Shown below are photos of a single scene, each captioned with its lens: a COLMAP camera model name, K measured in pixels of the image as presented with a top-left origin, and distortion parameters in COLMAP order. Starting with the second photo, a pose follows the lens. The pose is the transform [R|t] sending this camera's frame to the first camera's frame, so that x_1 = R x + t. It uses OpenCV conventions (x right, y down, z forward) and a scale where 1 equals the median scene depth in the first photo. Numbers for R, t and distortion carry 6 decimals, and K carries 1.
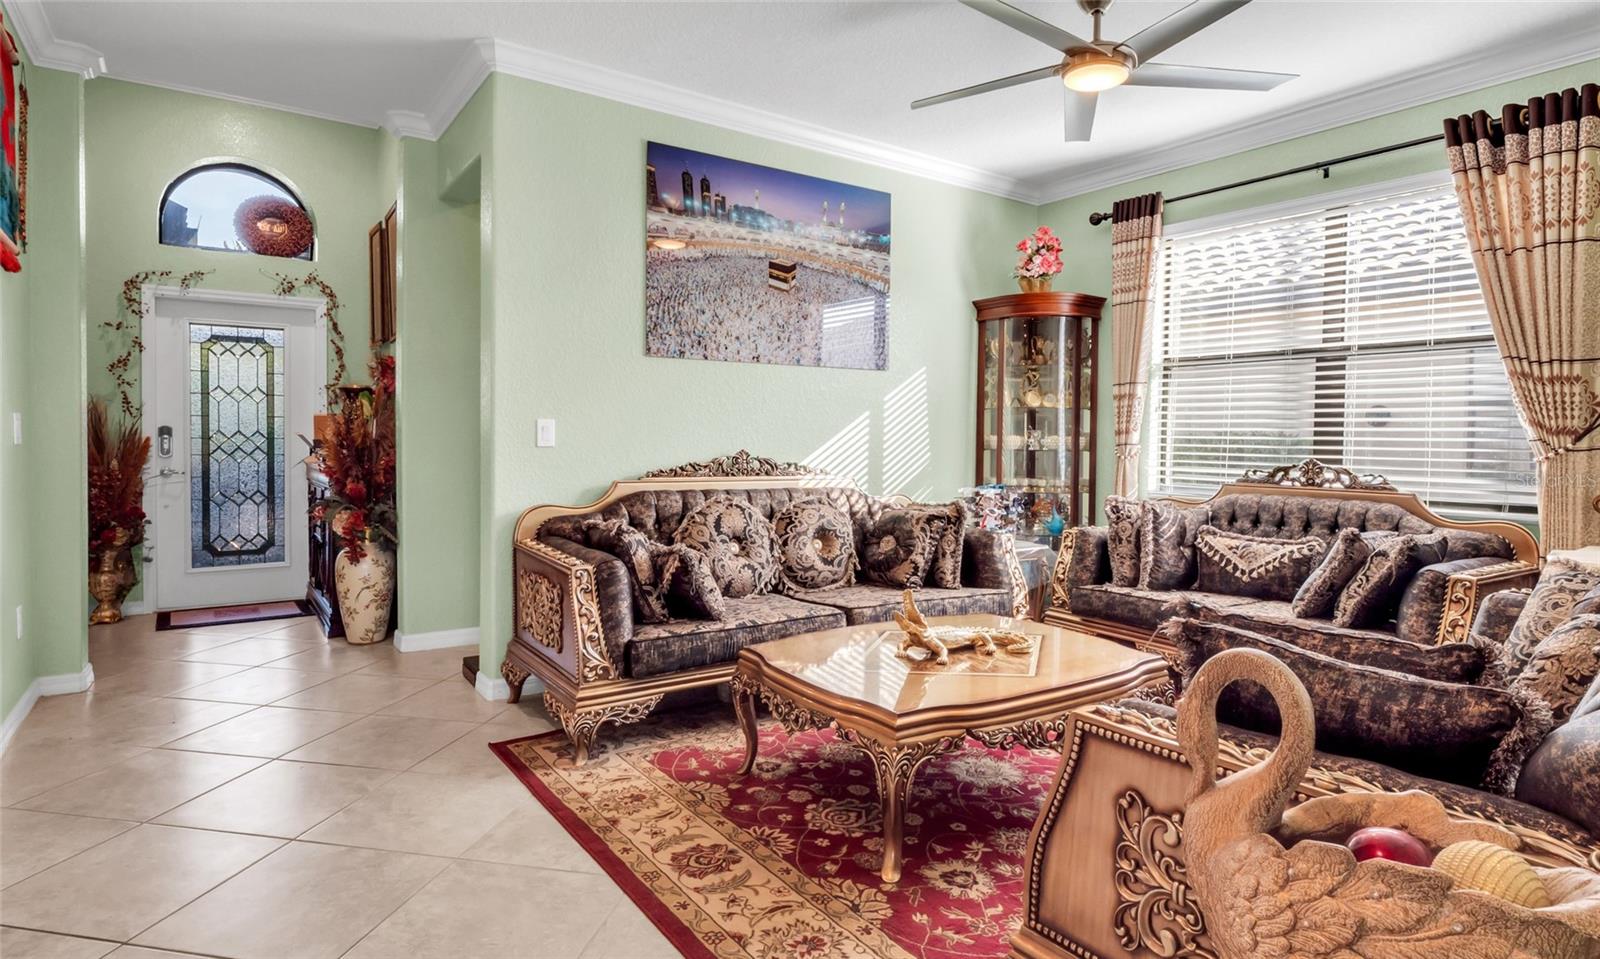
lens RADIAL K [[852.3, 0, 808.1], [0, 852.3, 462.7], [0, 0, 1]] dist [-0.014199, -0.002052]
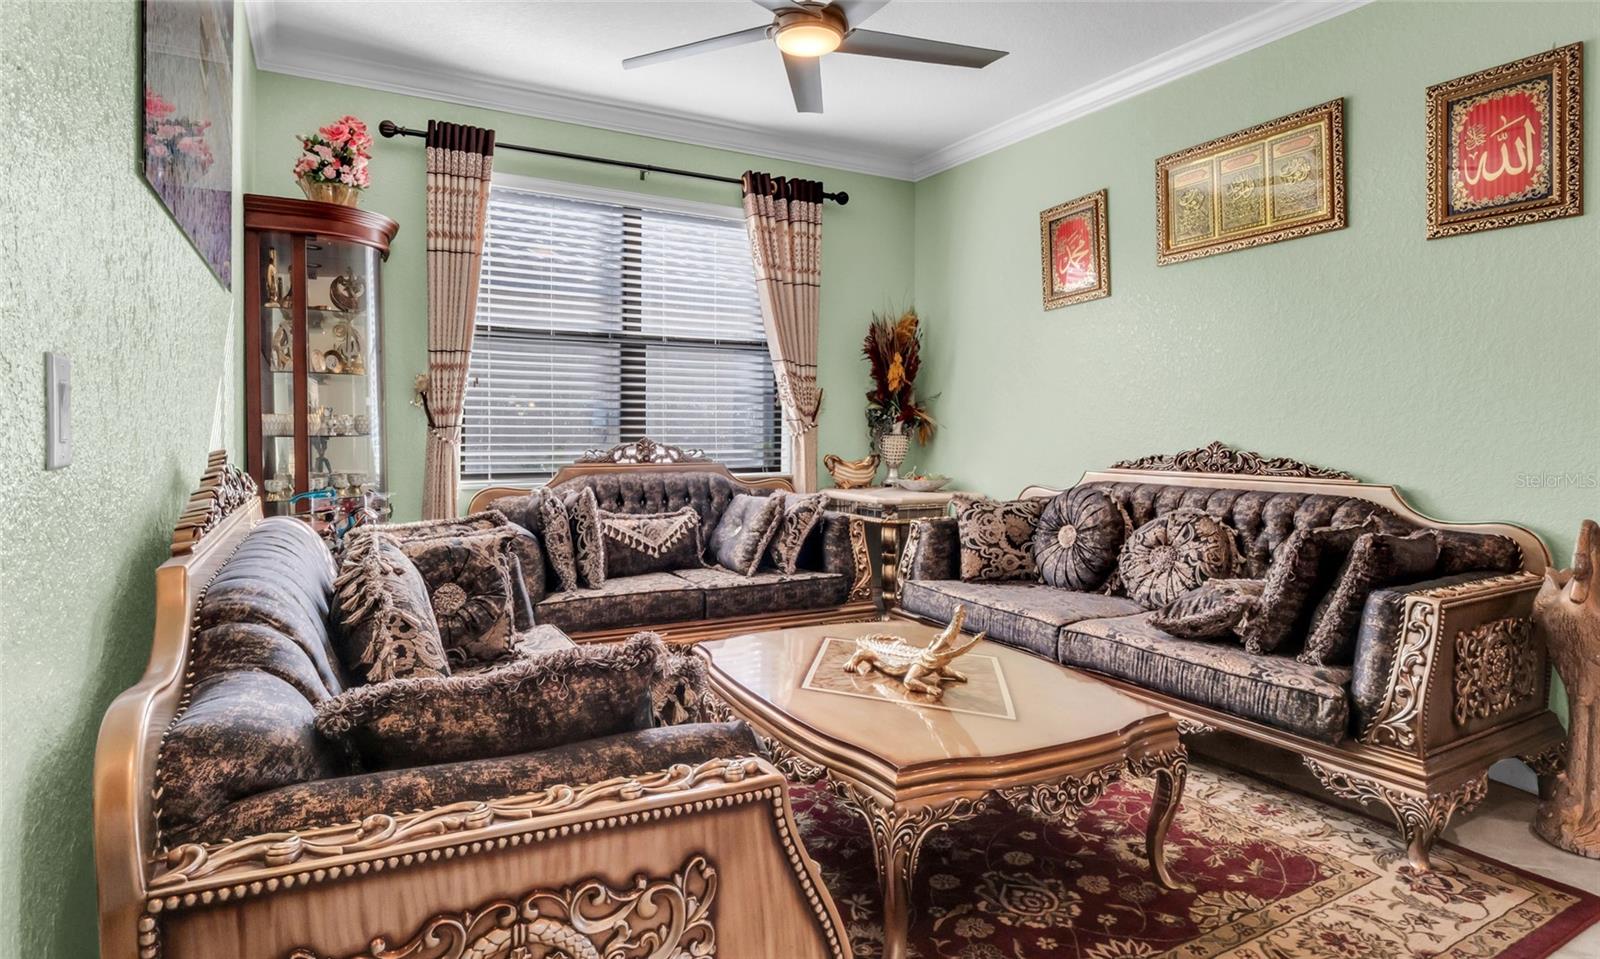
lens RADIAL K [[852.3, 0, 794.2], [0, 852.3, 439.3], [0, 0, 1]] dist [-0.014199, -0.002052]
pose [[0.114291, -0.026697, 0.993089, -0.990532], [0.024364, 0.999413, 0.024063, -0.049819], [-0.993149, 0.021446, 0.114874, 1.457849]]
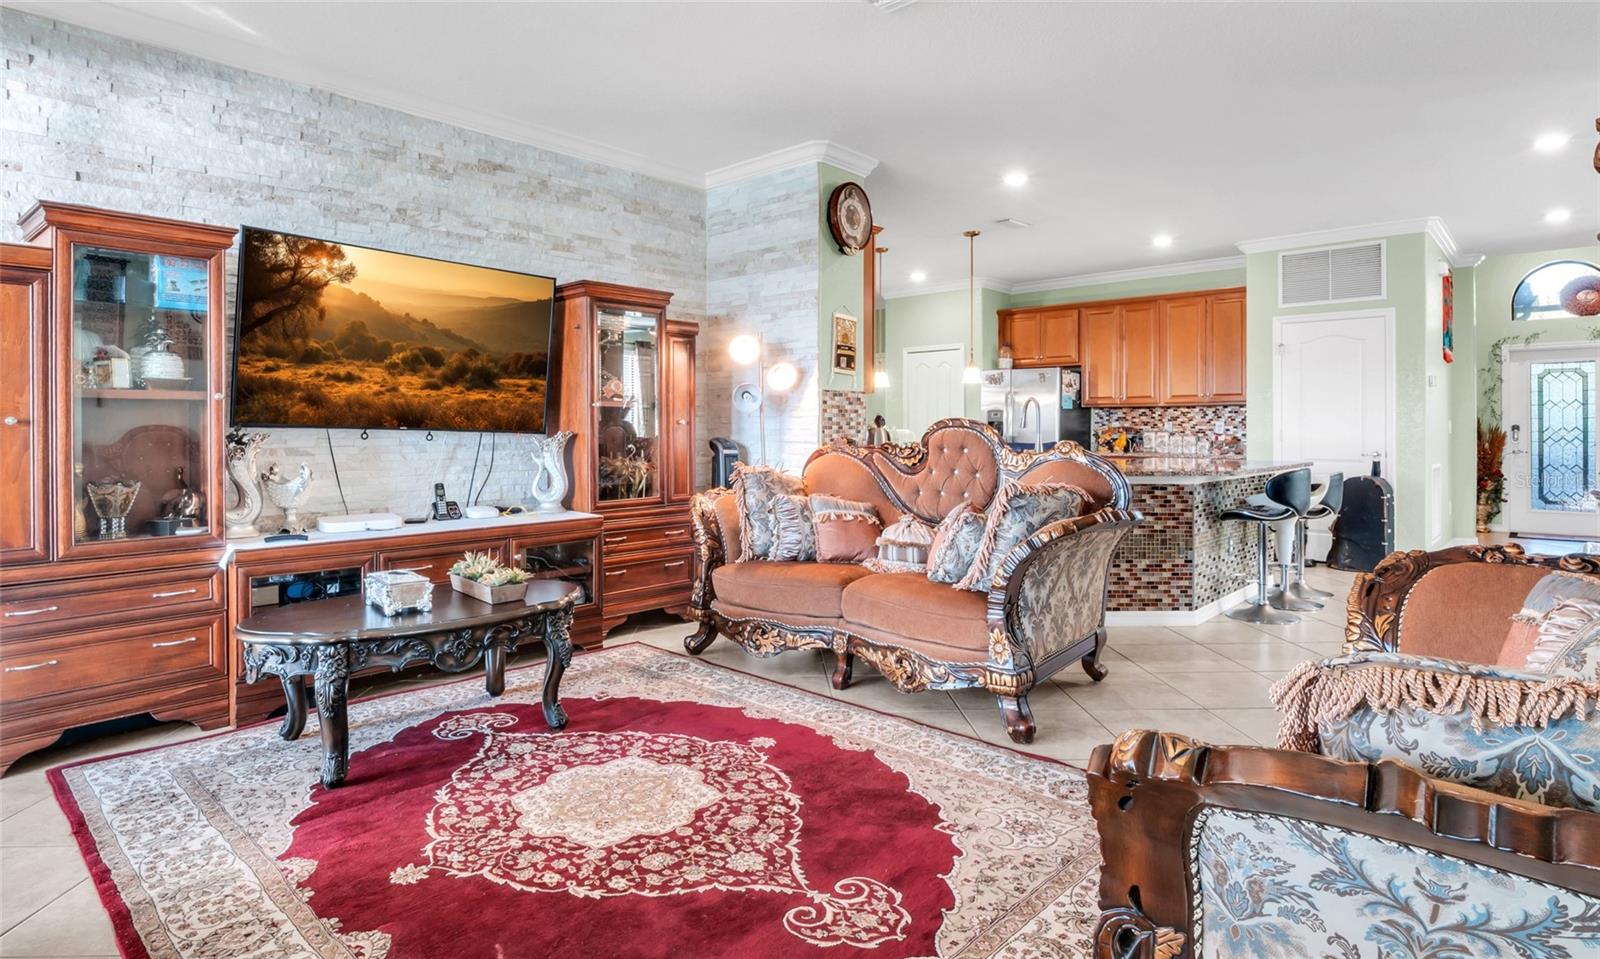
lens RADIAL K [[832.2, 0, 839.4], [0, 832.2, 414.6], [0, 0, 1]] dist [-0.004072, -0.000869]
pose [[0.244047, -0.017212, -0.969611, 0.464672], [-0.021860, 0.999491, -0.023245, 0.004685], [0.969517, 0.026869, 0.243547, -0.640915]]
